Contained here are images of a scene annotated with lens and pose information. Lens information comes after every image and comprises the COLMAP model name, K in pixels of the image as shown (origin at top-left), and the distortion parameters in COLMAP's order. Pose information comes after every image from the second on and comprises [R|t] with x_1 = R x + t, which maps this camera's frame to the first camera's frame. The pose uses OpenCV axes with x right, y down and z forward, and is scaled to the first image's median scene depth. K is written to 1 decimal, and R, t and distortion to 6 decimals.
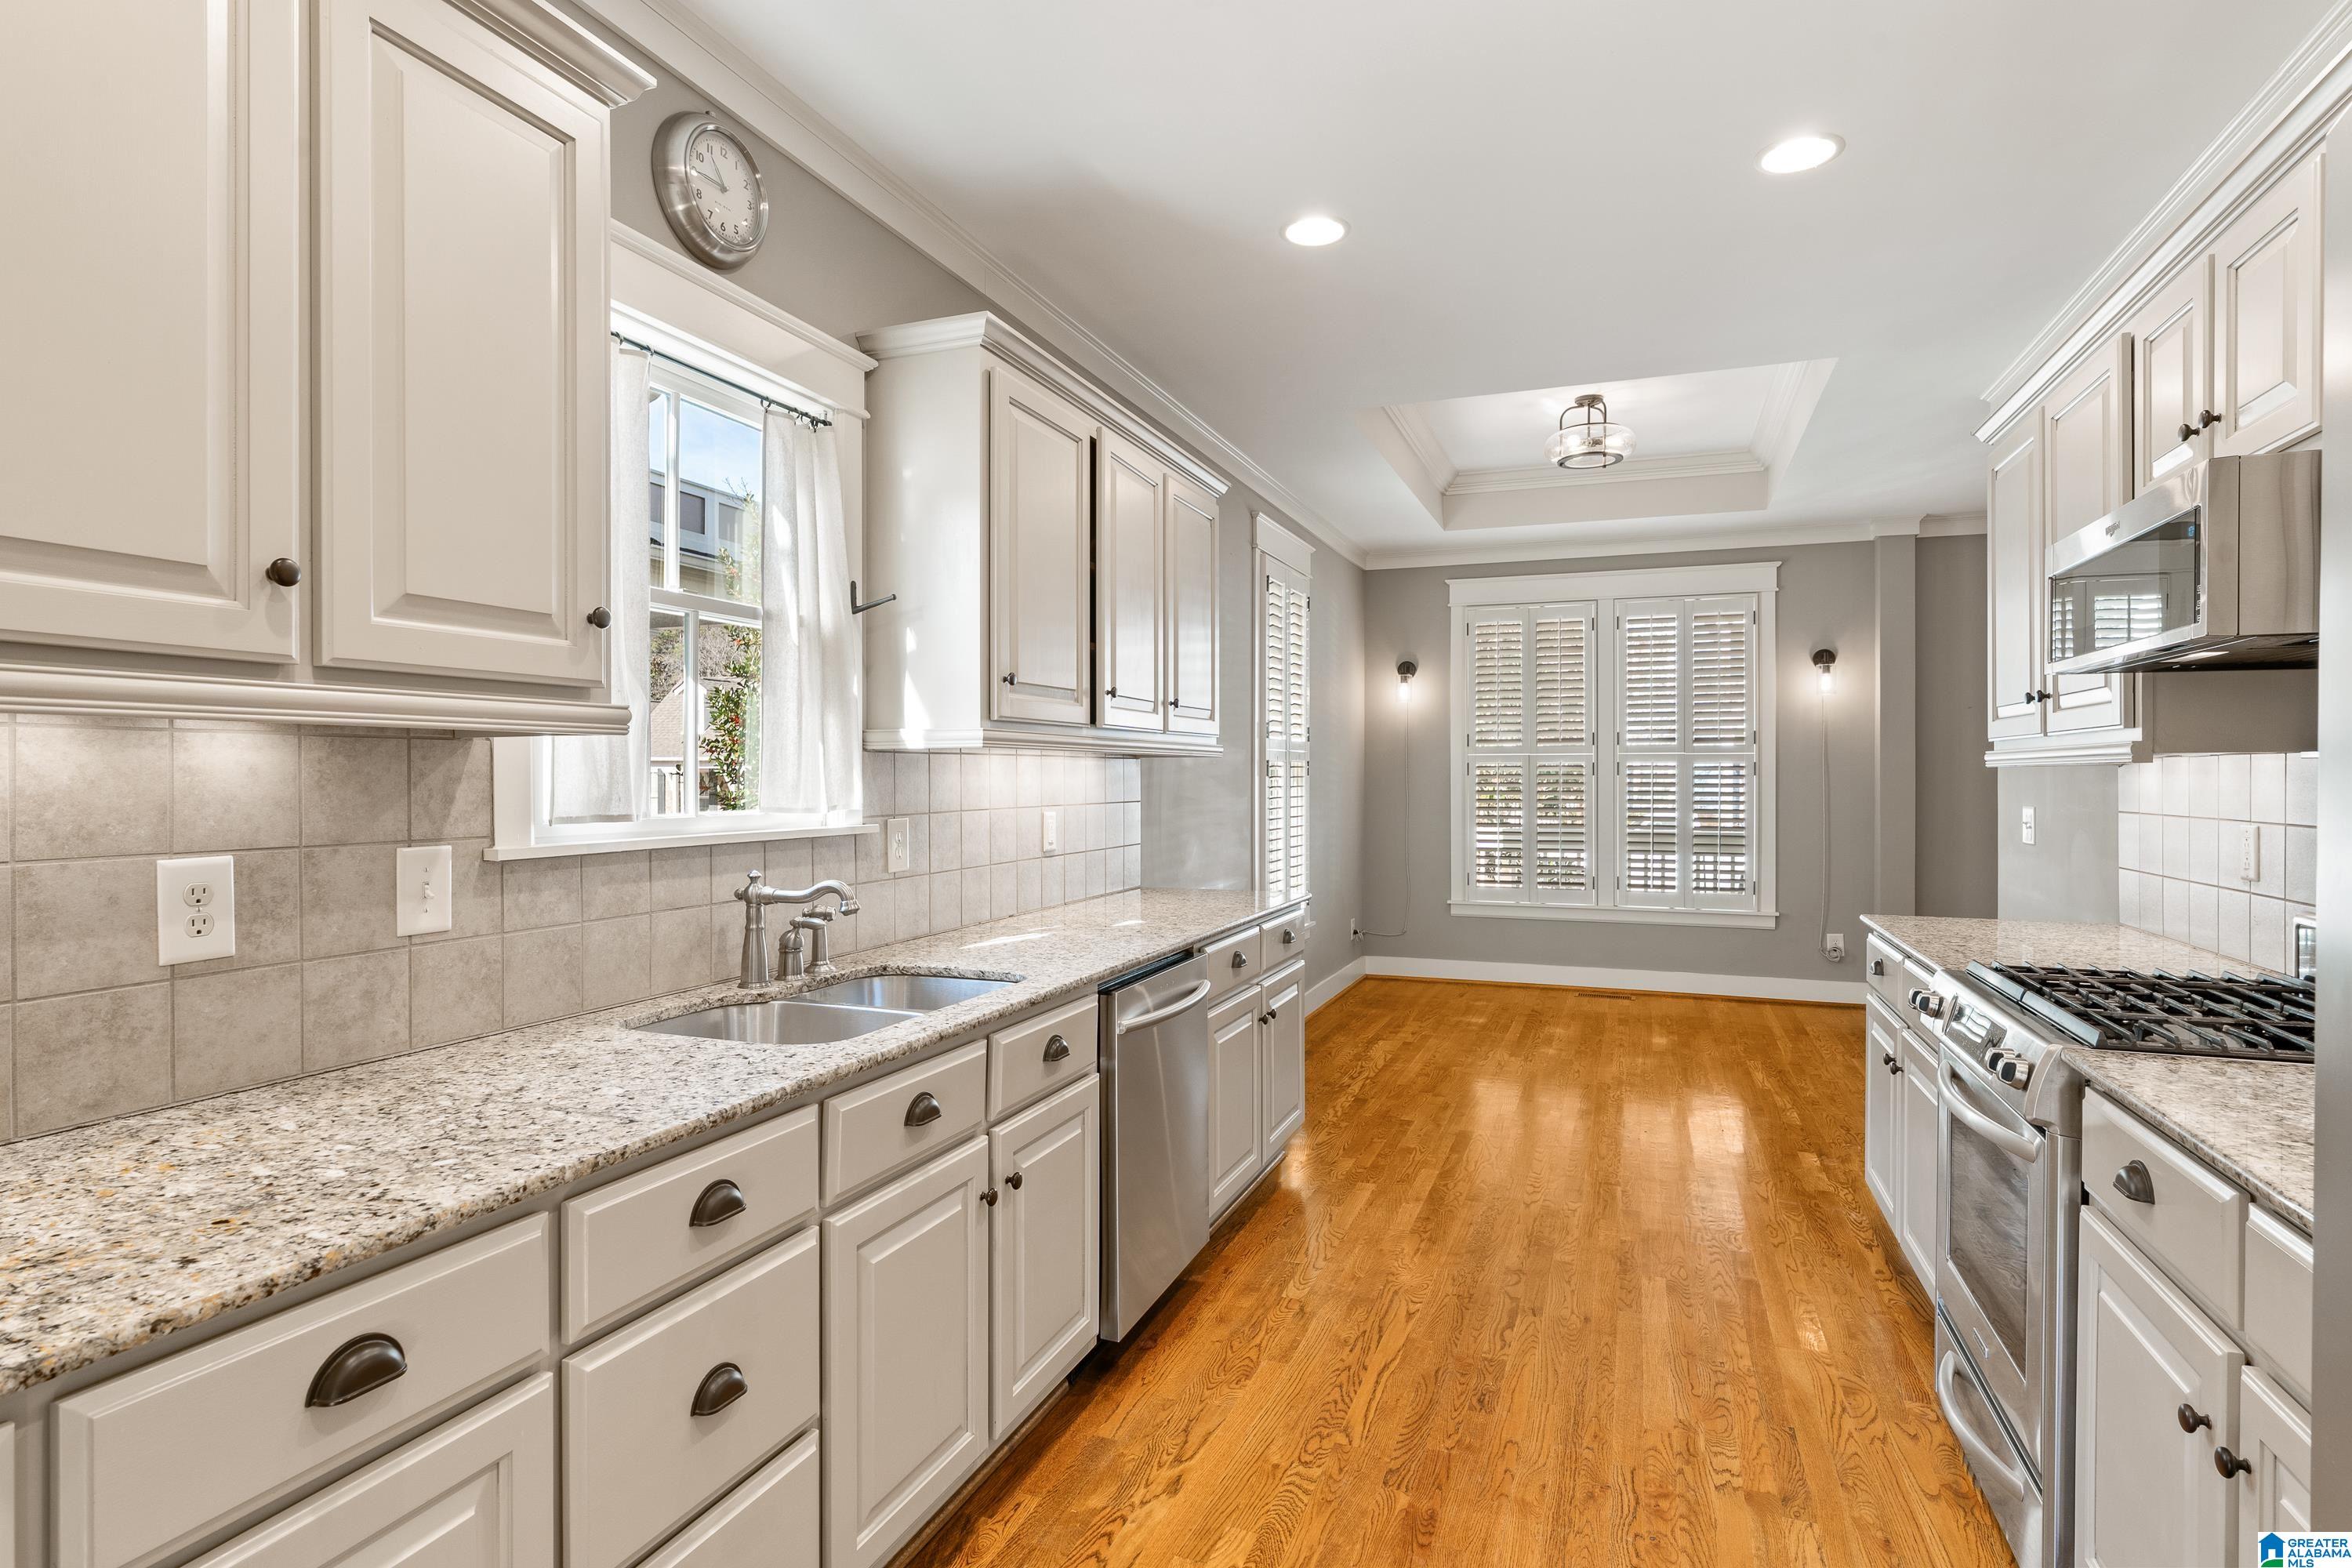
lens RADIAL K [[1233.4, 0, 1174.2], [0, 1233.4, 784.2], [0, 0, 1]] dist [-0.001188, 0.000318]
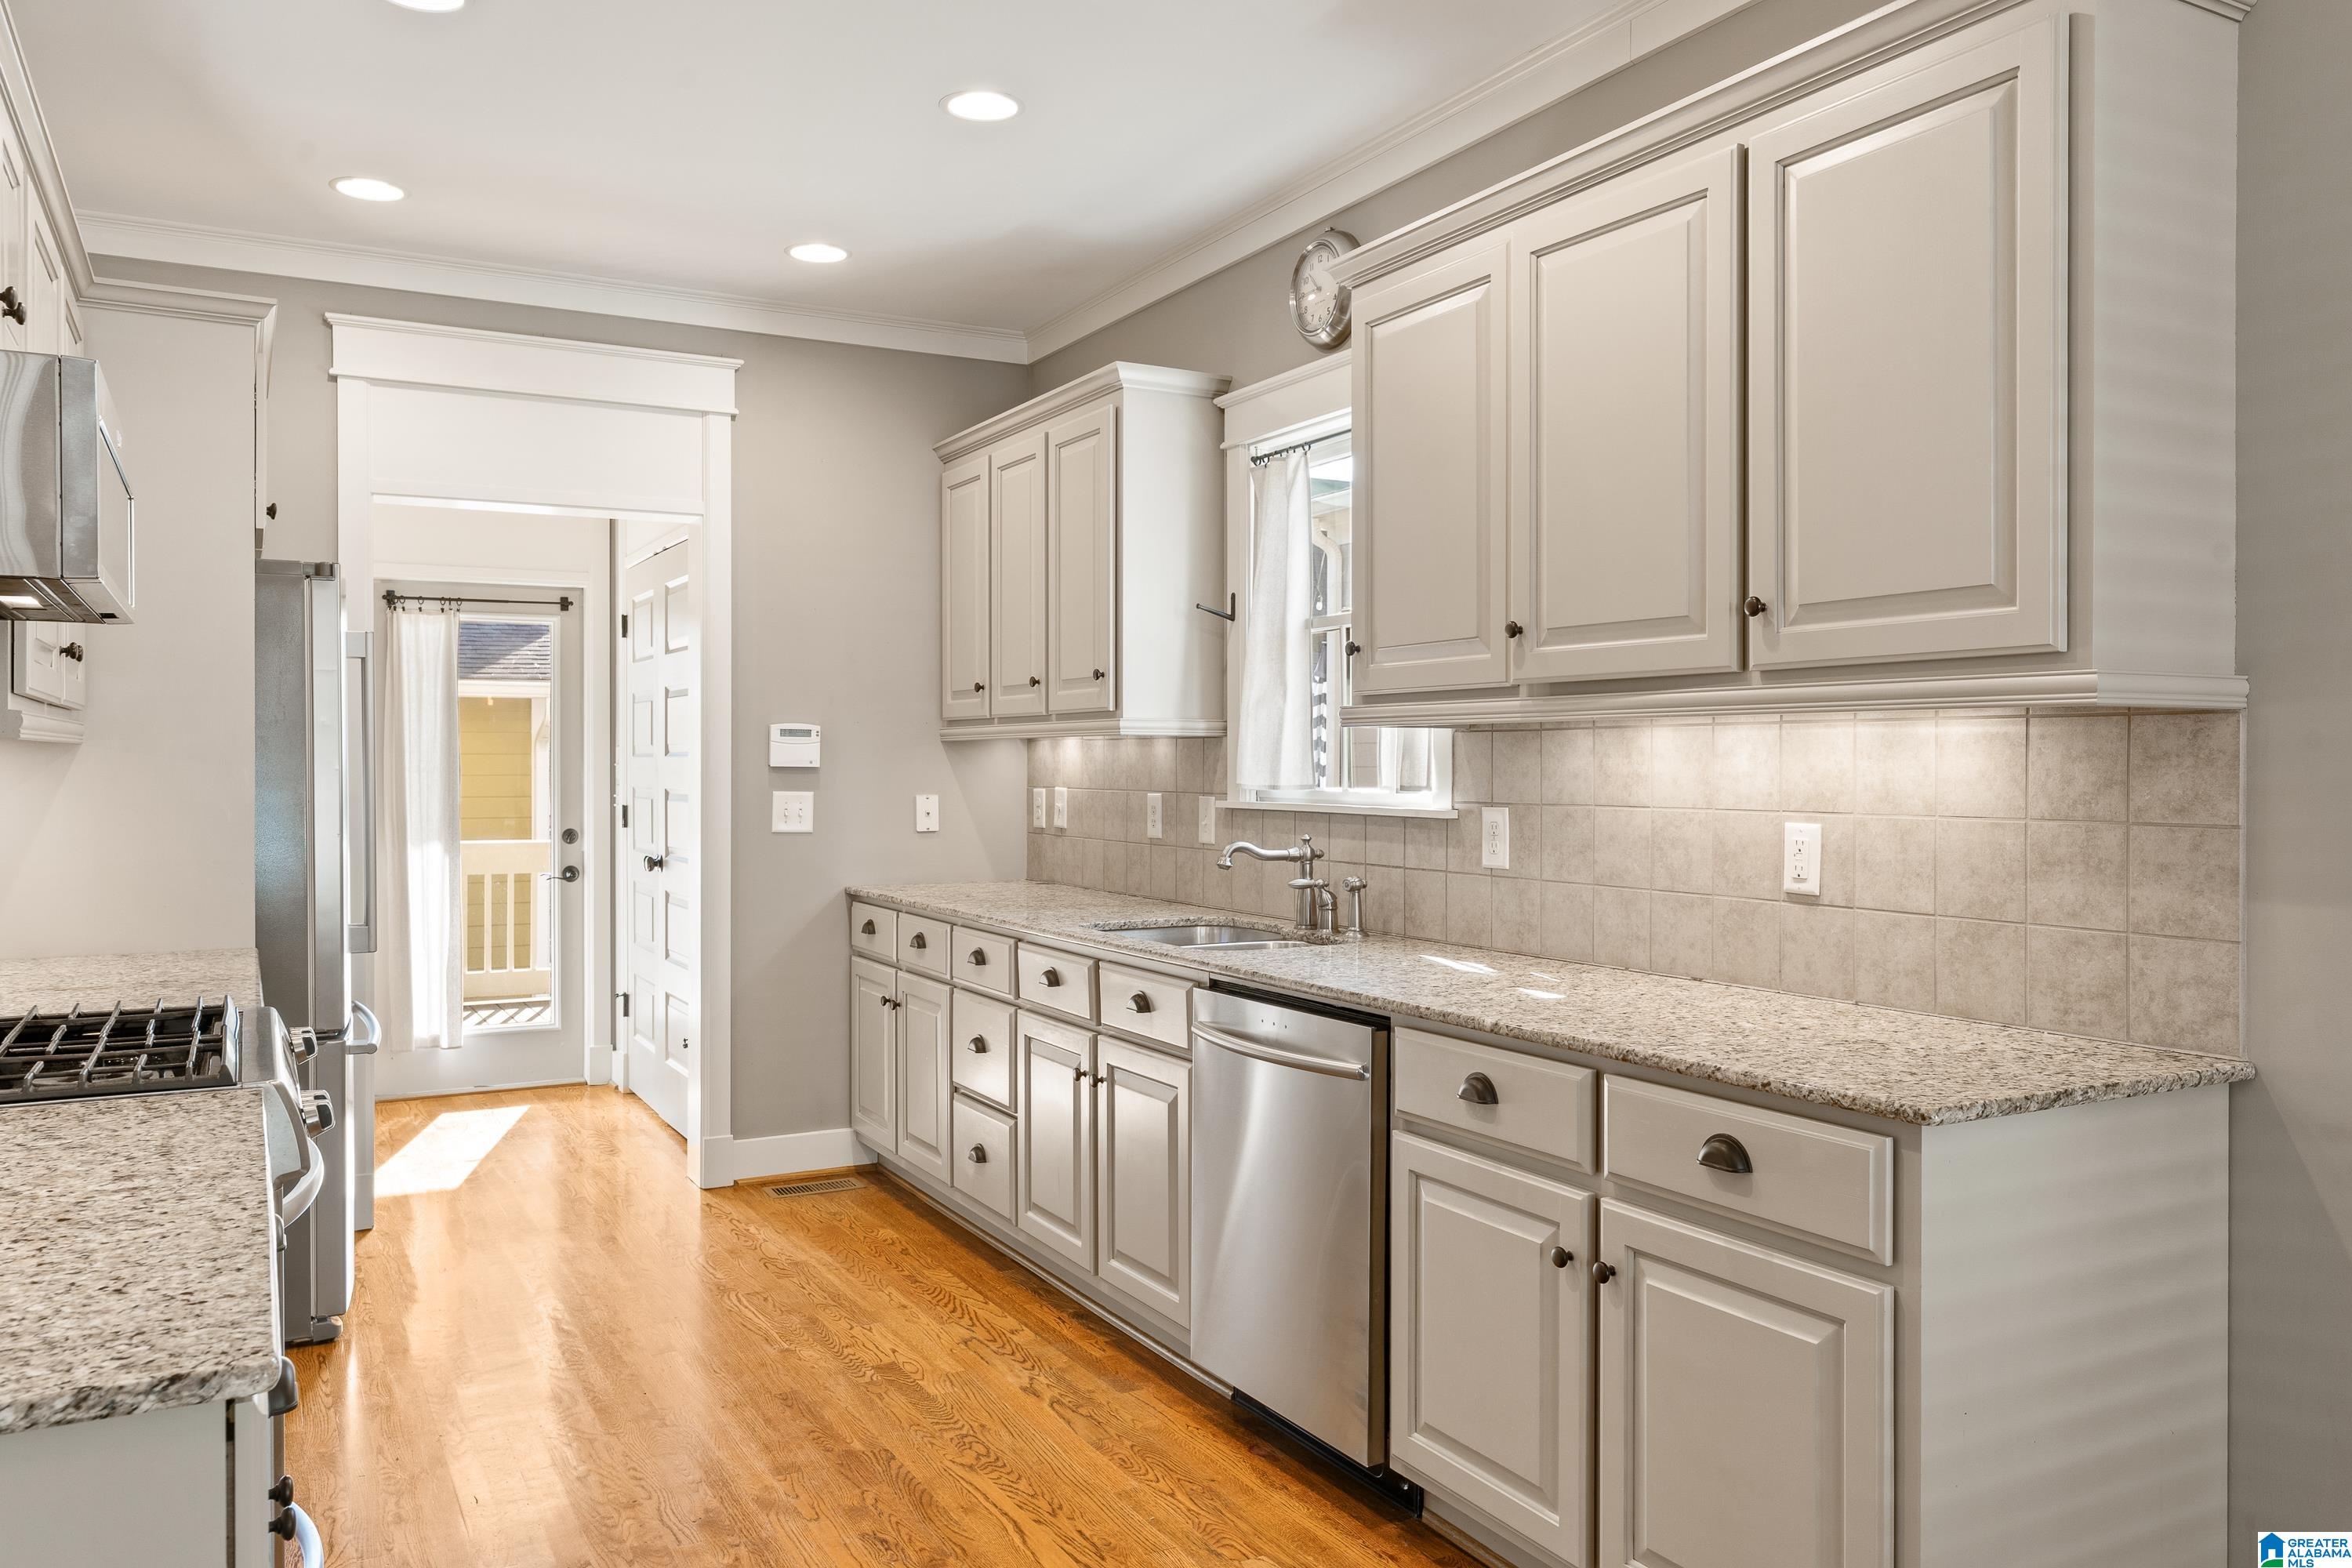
lens RADIAL K [[1717.9, 0, 1180.9], [0, 1717.9, 785.1], [0, 0, 1]] dist [-0.003563, -0.003010]
pose [[-0.654246, 0.009942, -0.756217, 0.365431], [-0.006047, 0.999813, 0.018377, -0.003661], [0.756258, 0.016596, -0.654063, 0.711942]]
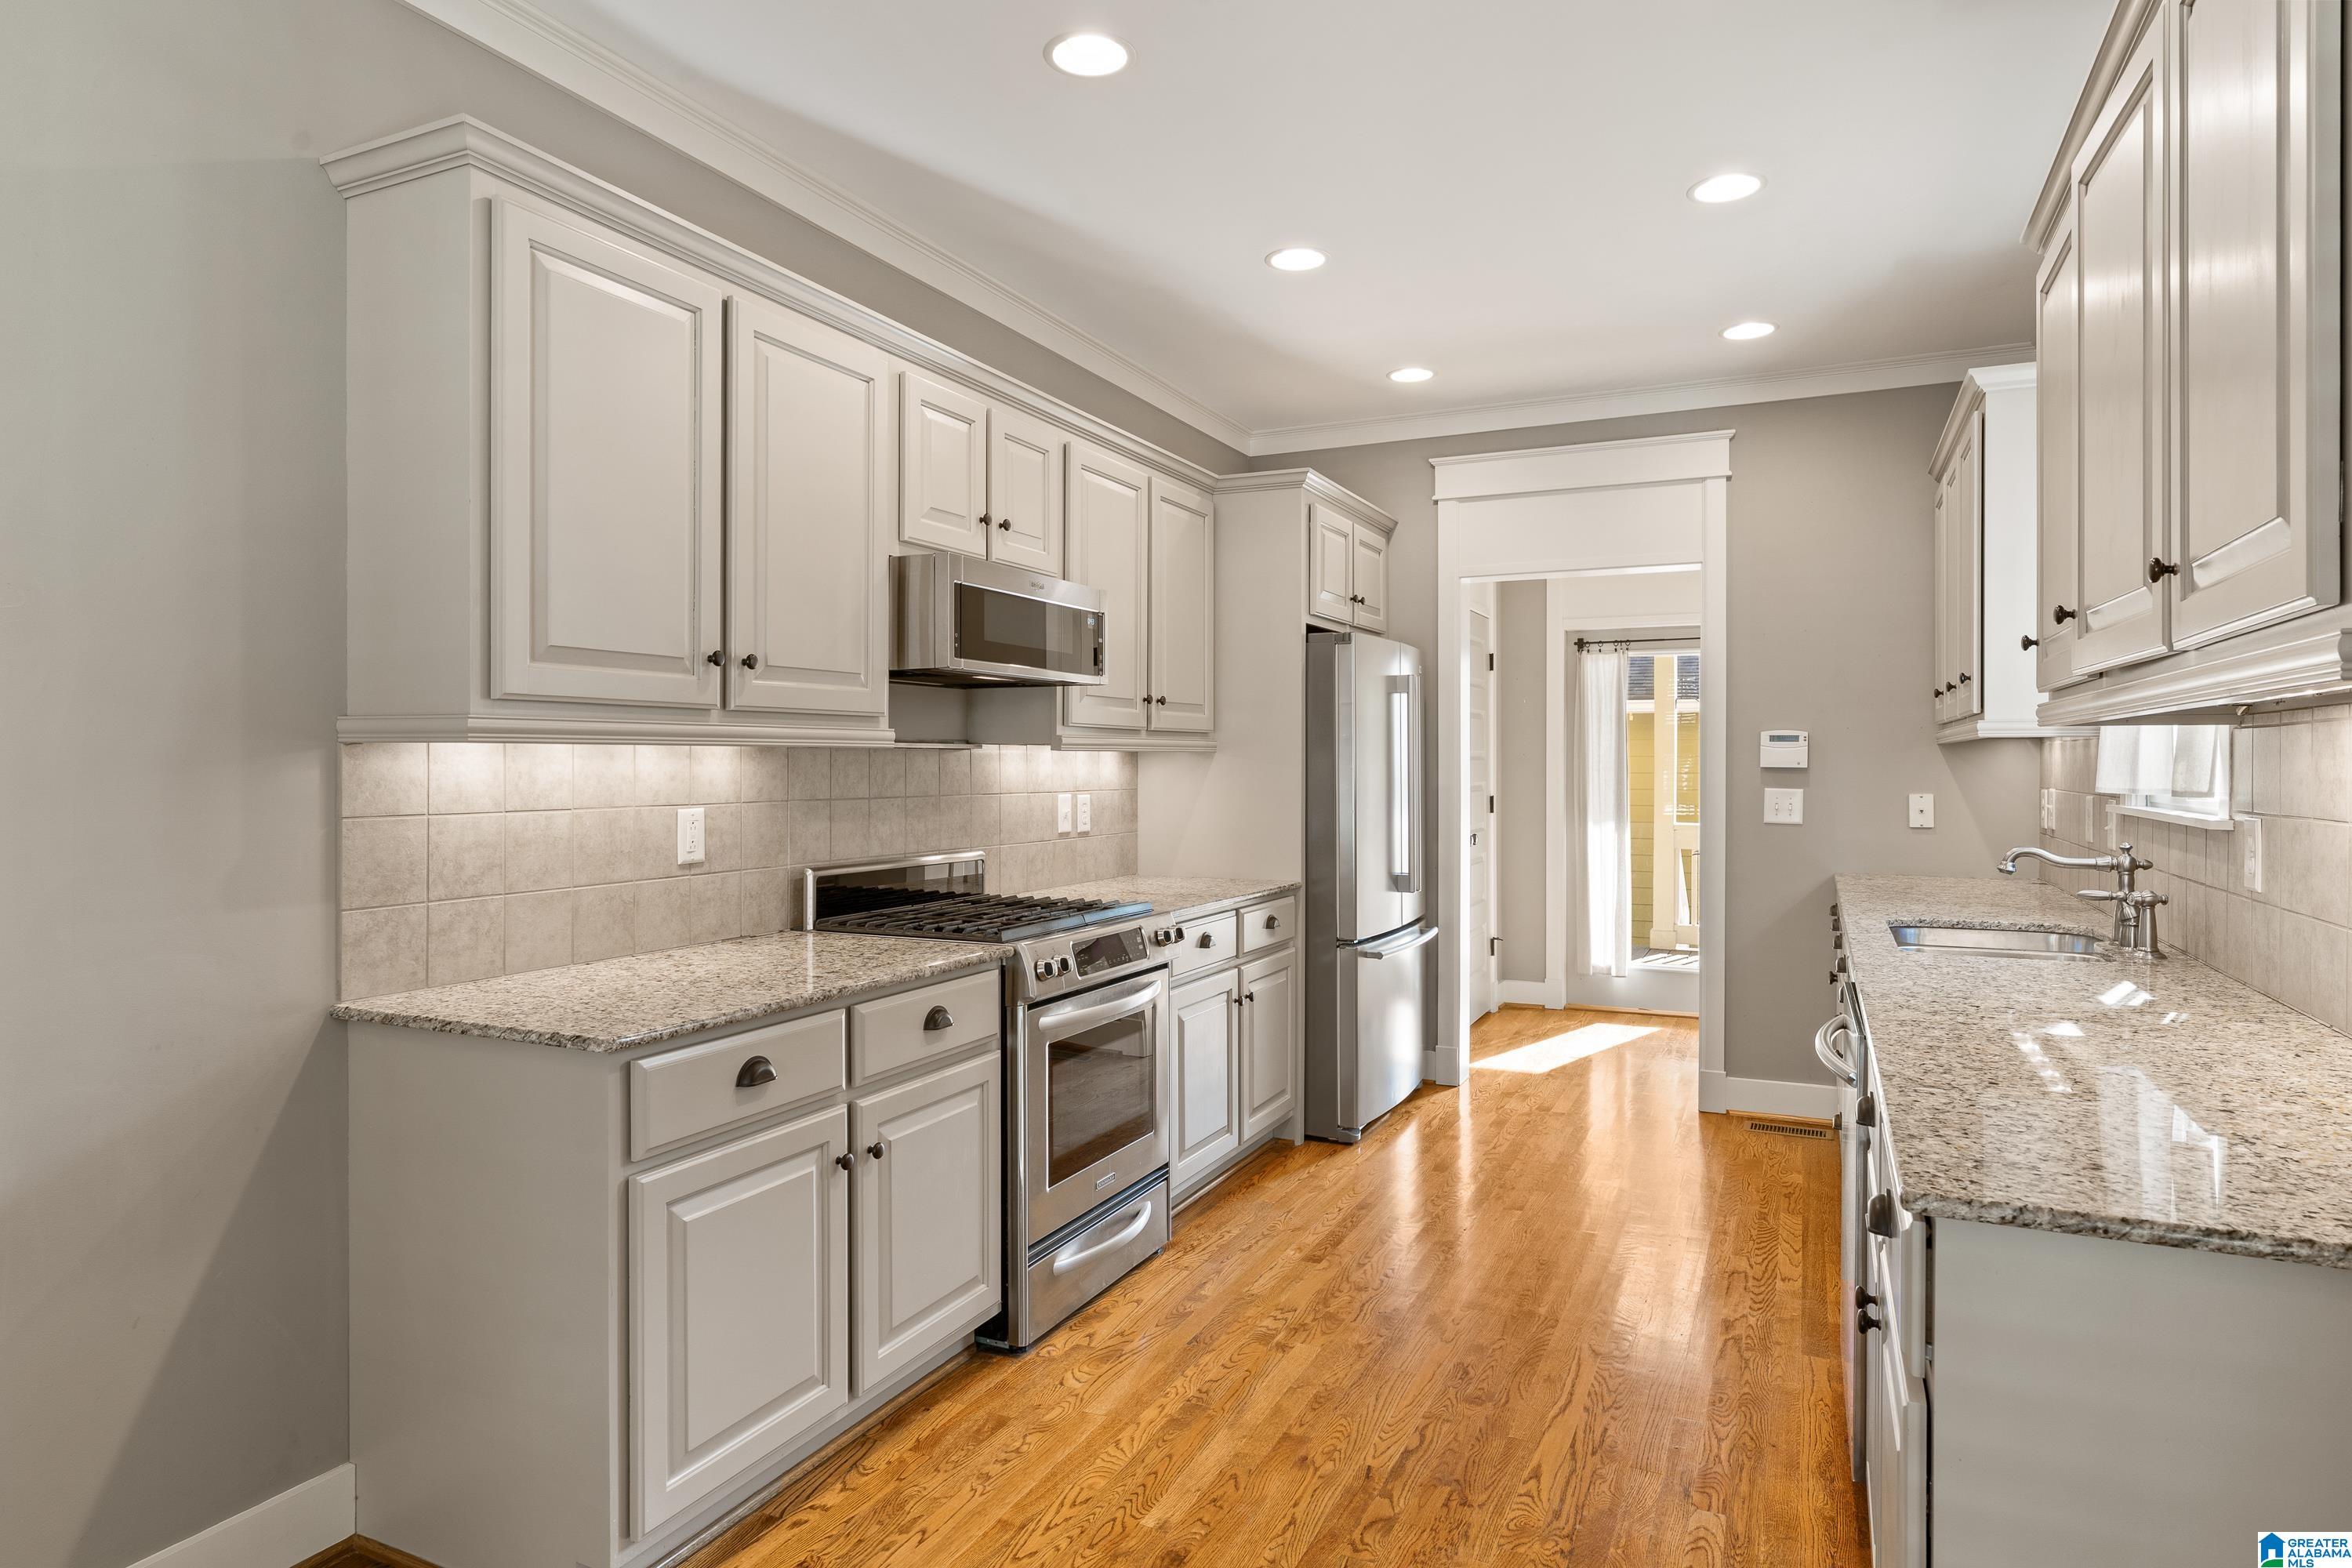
lens RADIAL K [[1345.7, 0, 1166.6], [0, 1345.7, 779.5], [0, 0, 1]] dist [0.004504, 0.000564]
pose [[-0.996586, -0.000117, 0.082563, 0.154068], [0.001566, 0.999792, 0.020323, -0.005229], [-0.082548, 0.020383, -0.996379, 0.810347]]
